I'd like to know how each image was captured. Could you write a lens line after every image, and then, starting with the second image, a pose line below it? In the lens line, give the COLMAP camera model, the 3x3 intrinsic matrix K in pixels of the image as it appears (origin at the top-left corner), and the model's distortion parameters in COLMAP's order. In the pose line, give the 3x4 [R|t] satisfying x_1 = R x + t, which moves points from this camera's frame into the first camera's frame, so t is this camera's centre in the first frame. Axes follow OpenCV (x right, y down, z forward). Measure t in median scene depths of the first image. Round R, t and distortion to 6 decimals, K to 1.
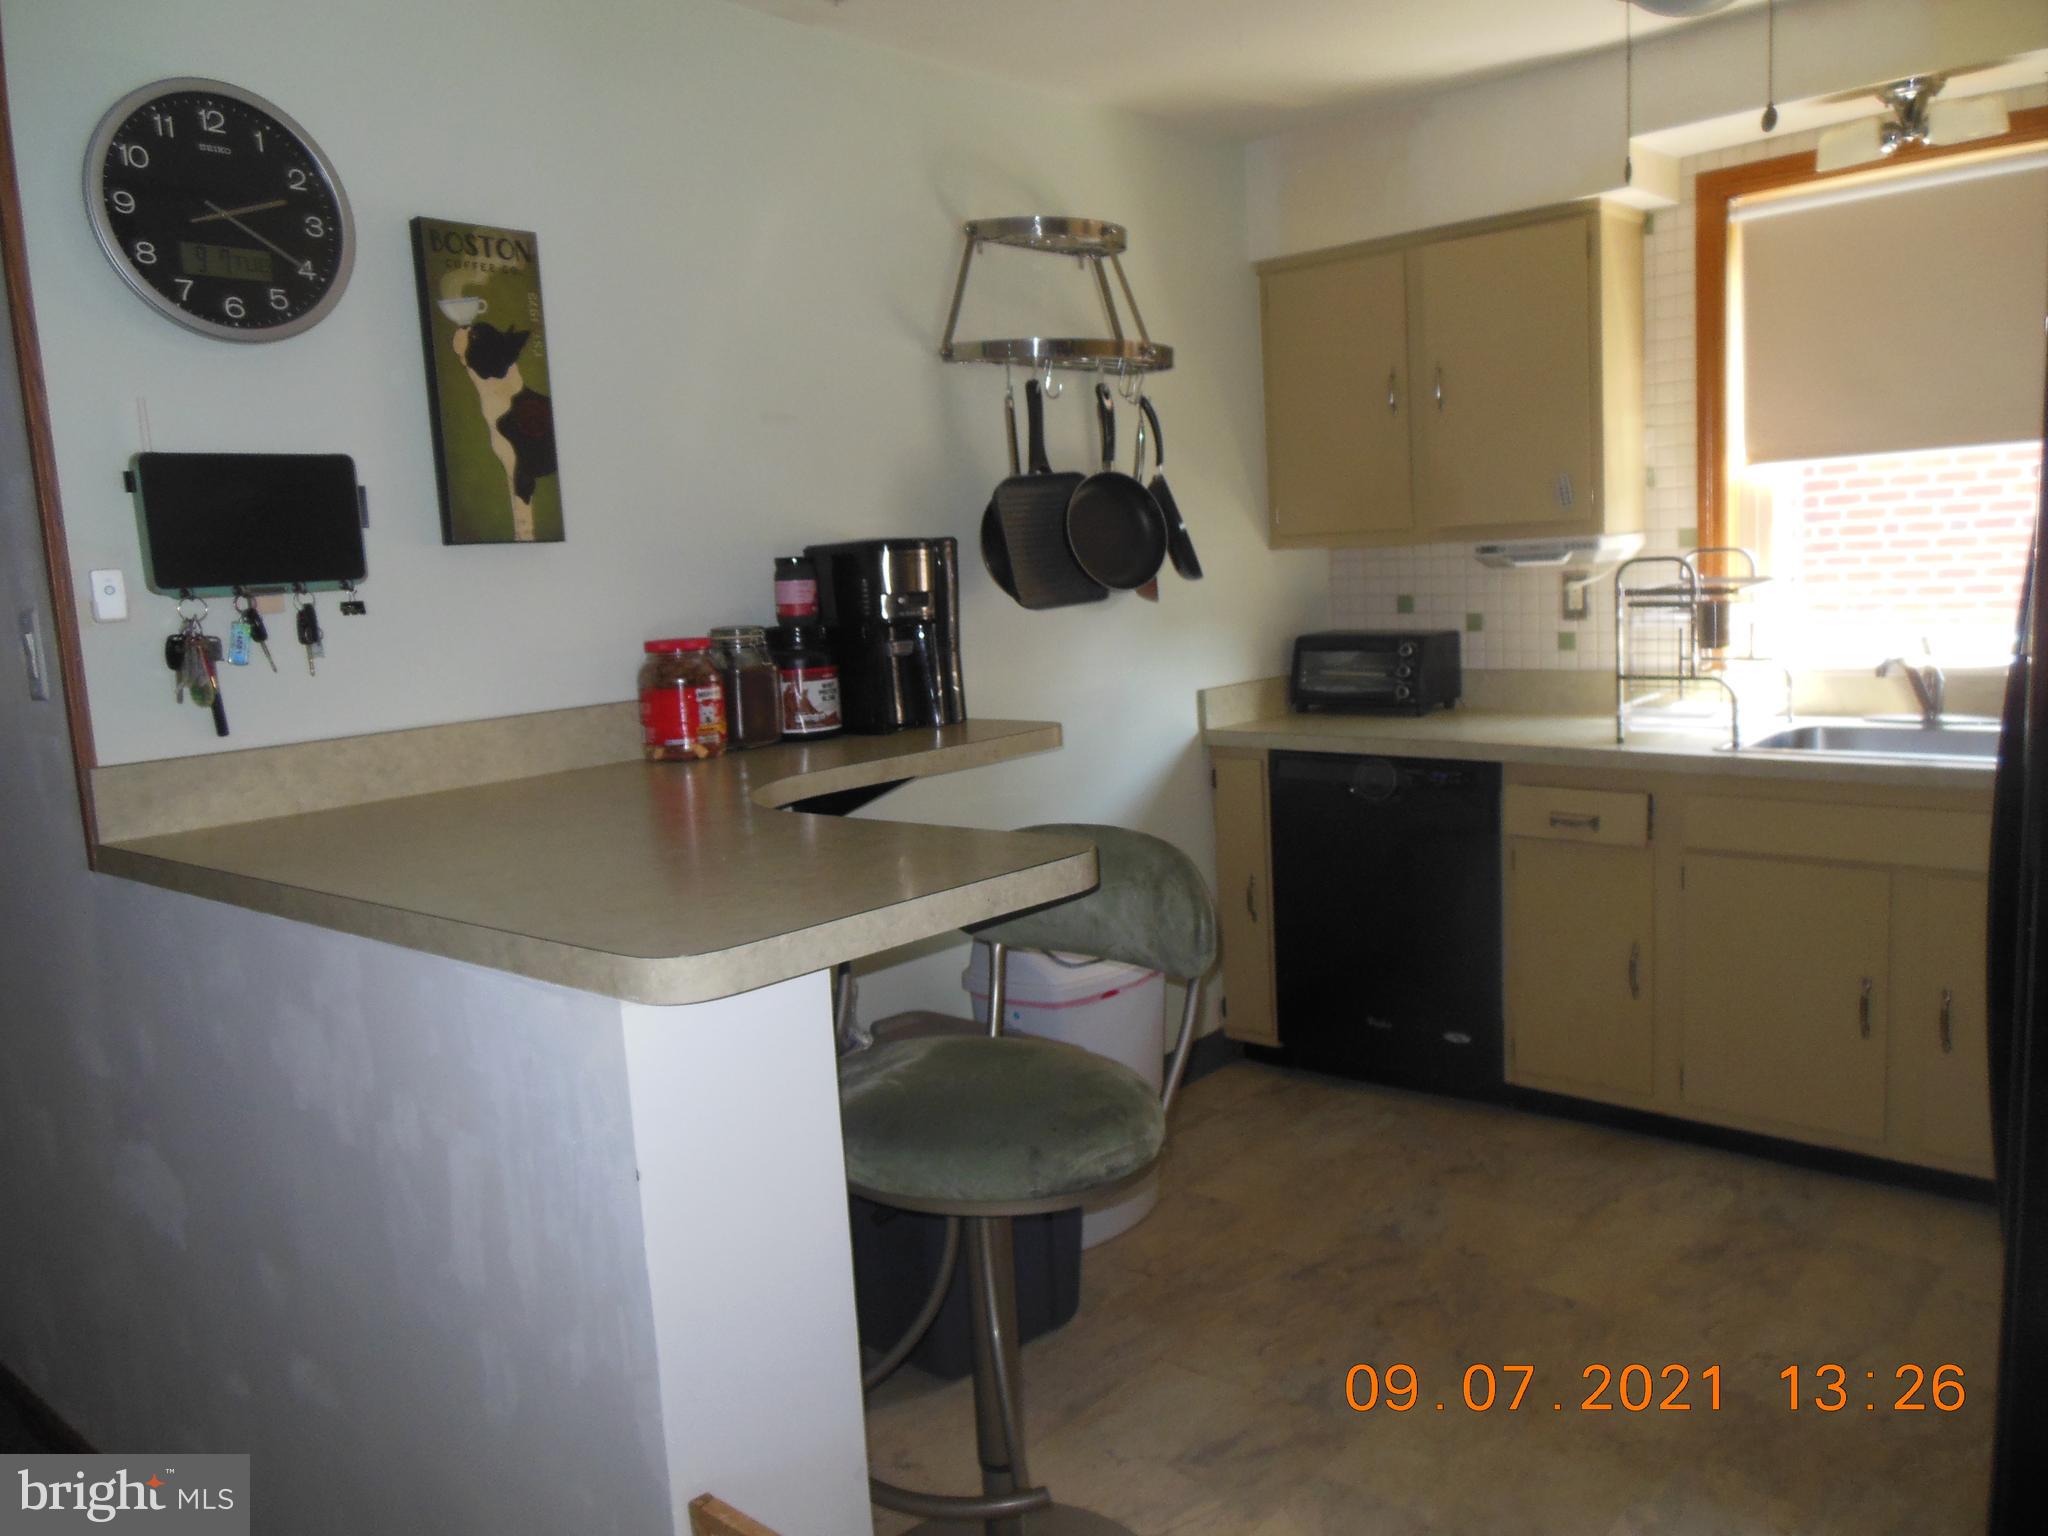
lens RADIAL K [[1513.9, 0, 1024.0], [0, 1513.9, 768.0], [0, 0, 1]] dist [-0.009097, -0.003792]
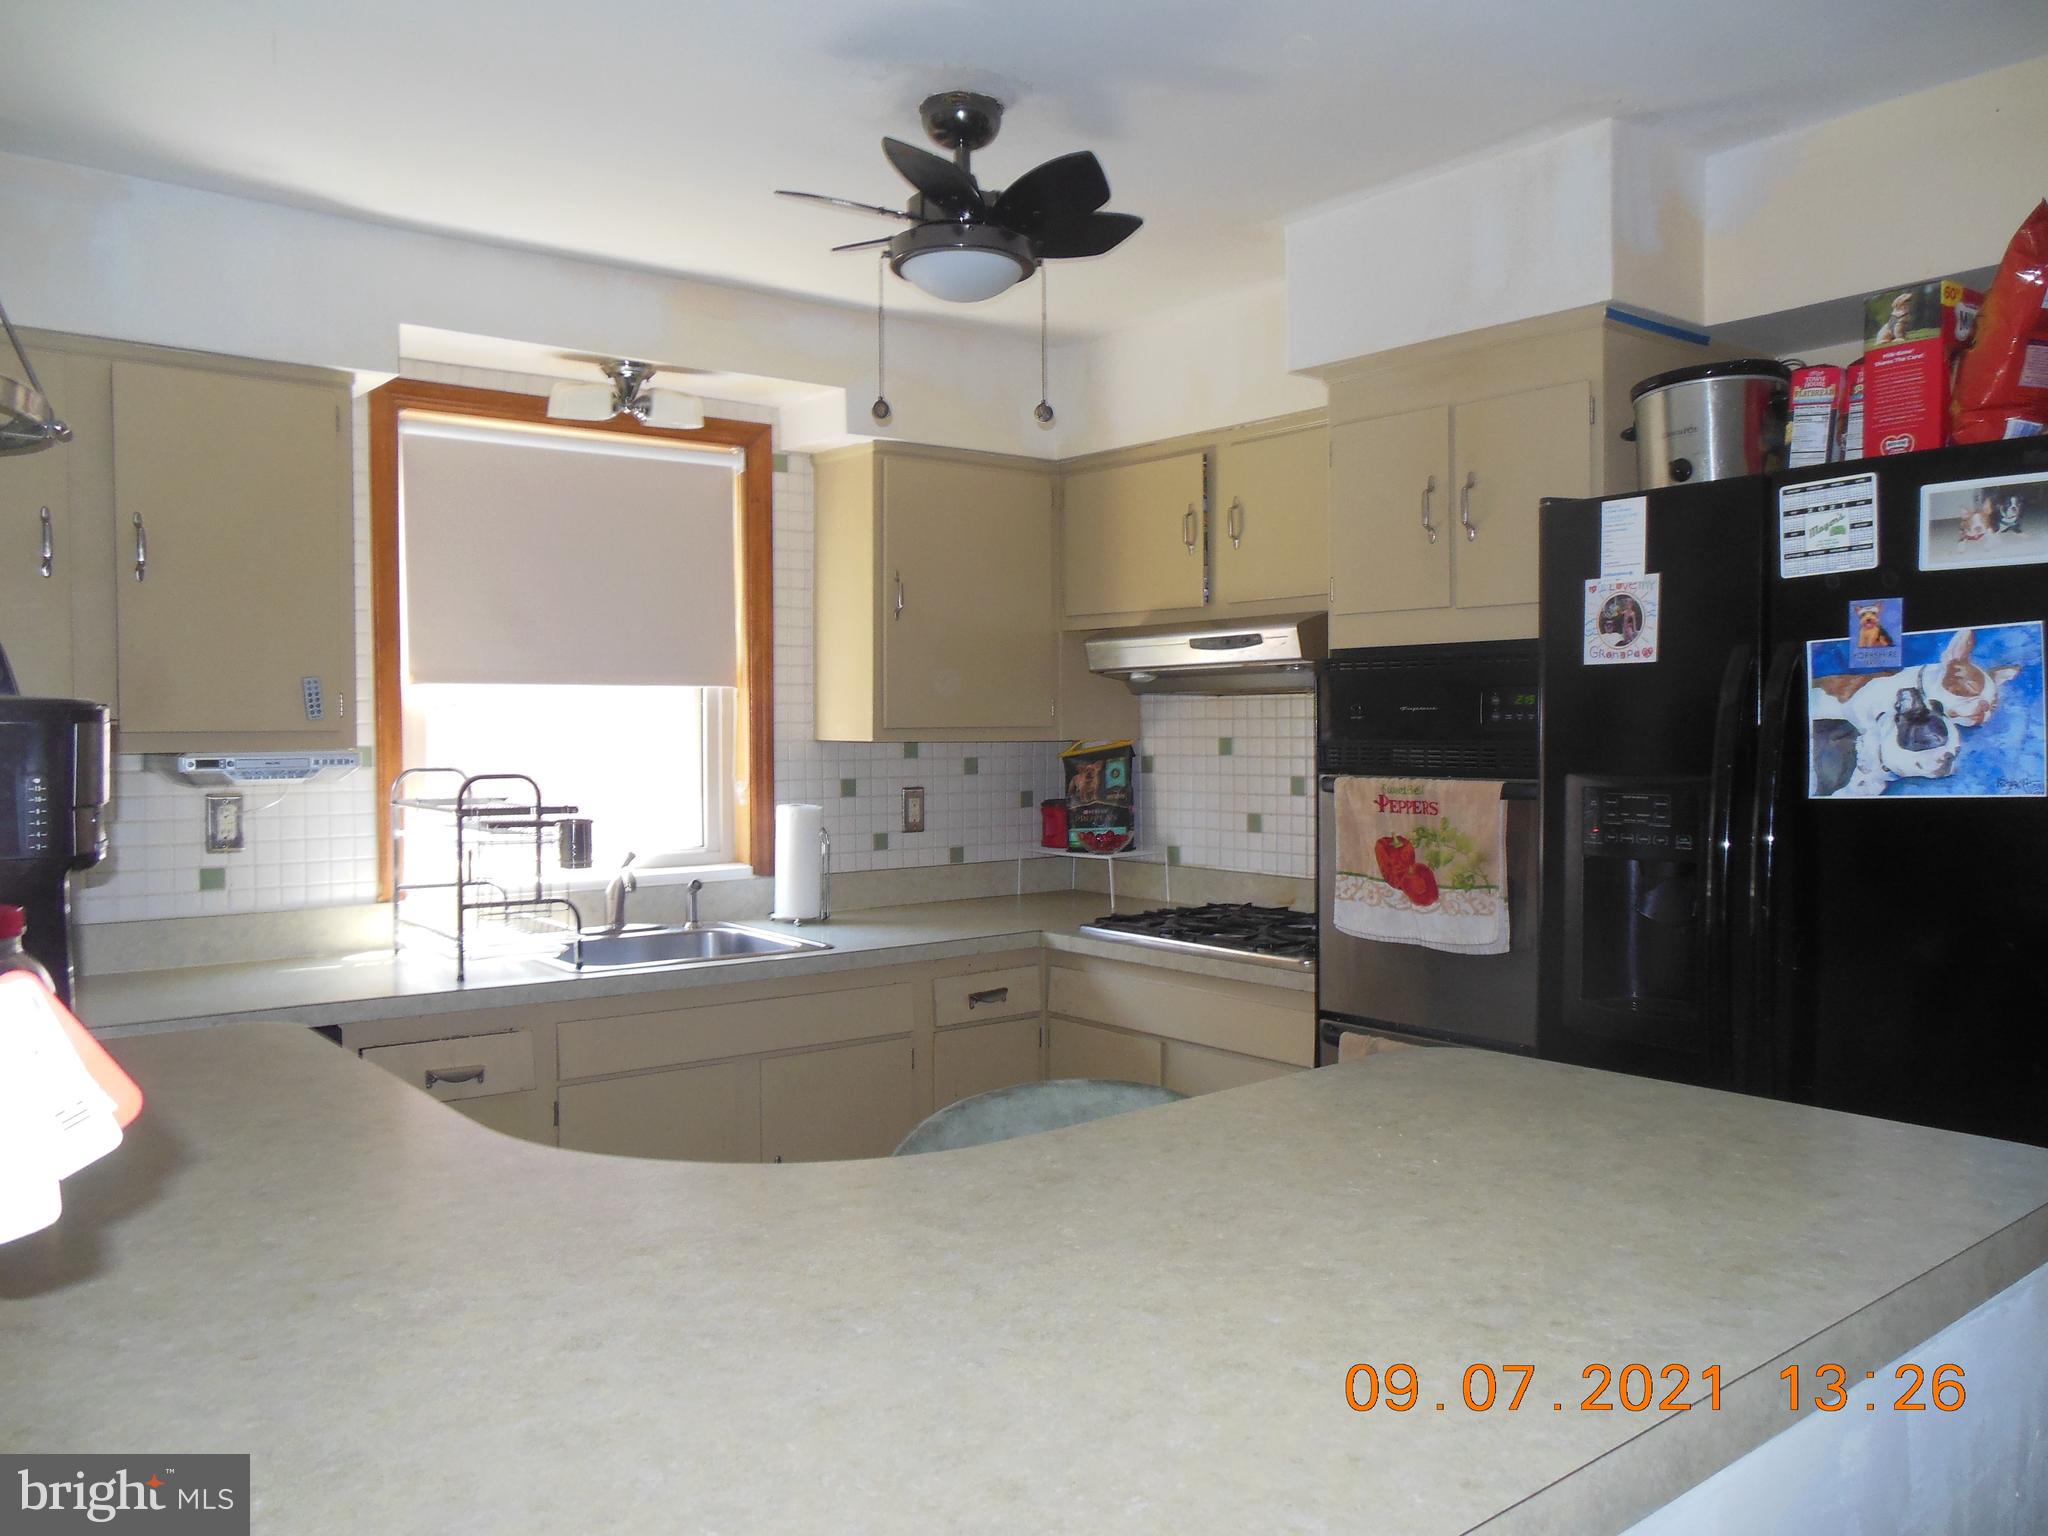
lens RADIAL K [[1547.5, 0, 1024.0], [0, 1547.5, 768.0], [0, 0, 1]] dist [-0.123778, 0.155149]
pose [[0.183337, 0.030906, 0.982564, -0.421954], [0.130737, 0.989861, -0.055529, -0.046727], [-0.974318, 0.138638, 0.177438, 0.488332]]
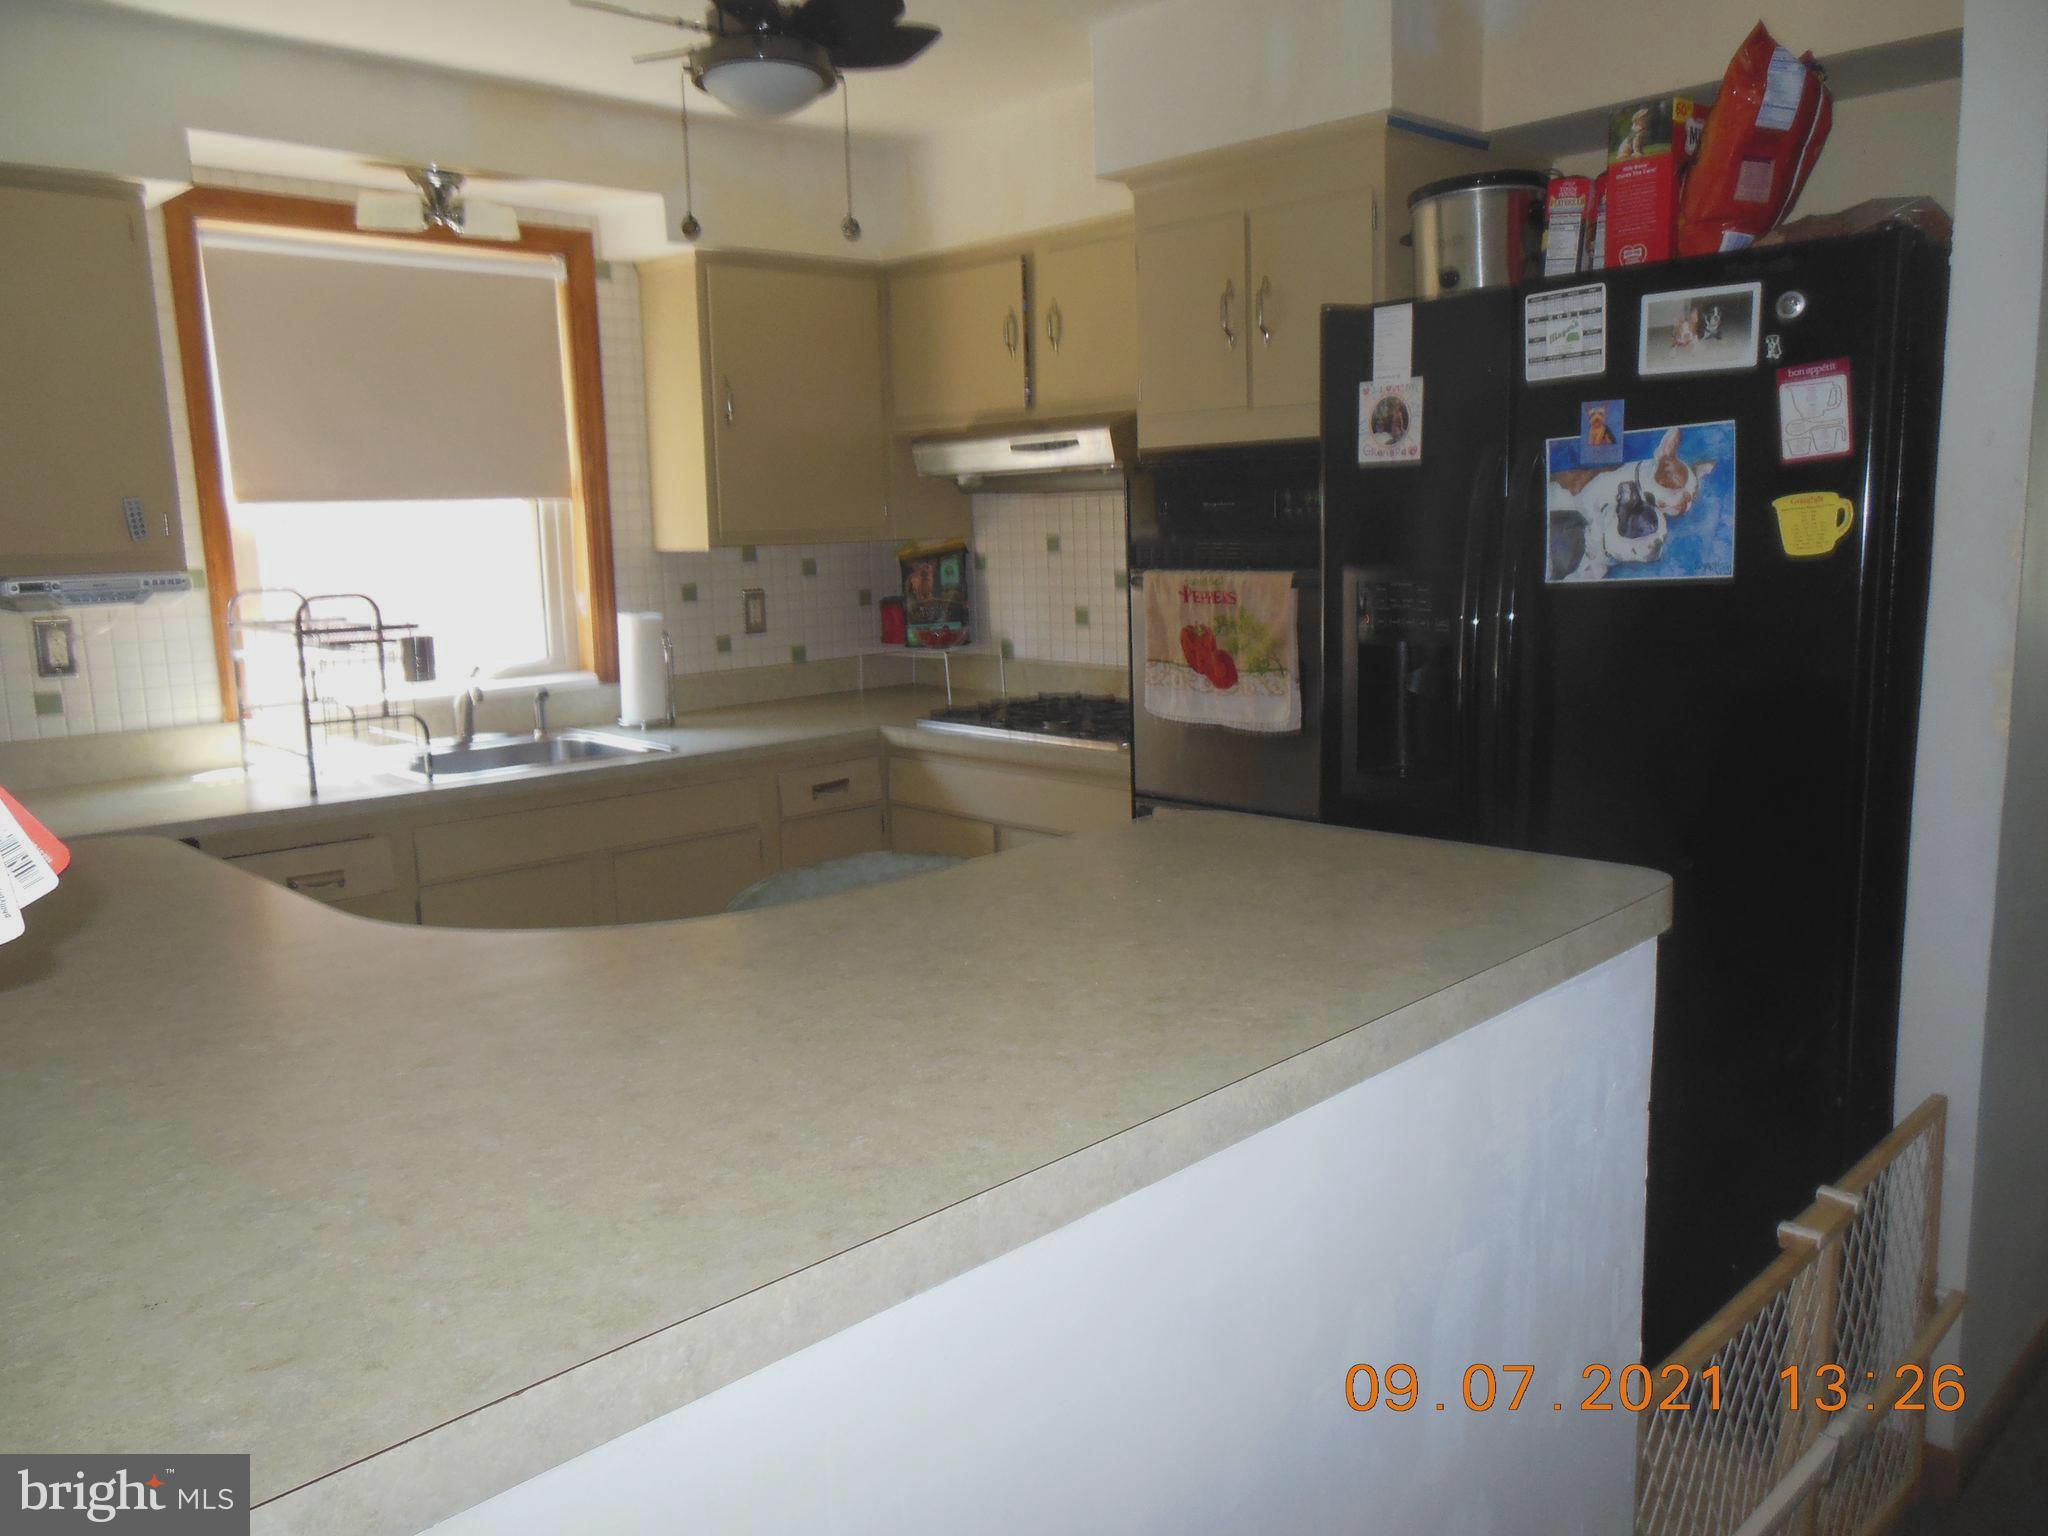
lens RADIAL K [[1545.8, 0, 1024.0], [0, 1545.8, 768.0], [0, 0, 1]] dist [-0.062753, 0.082234]
pose [[0.095849, -0.103931, 0.989955, -0.479198], [0.161373, 0.983000, 0.087576, -0.043632], [-0.982228, 0.151358, 0.110992, 0.456253]]
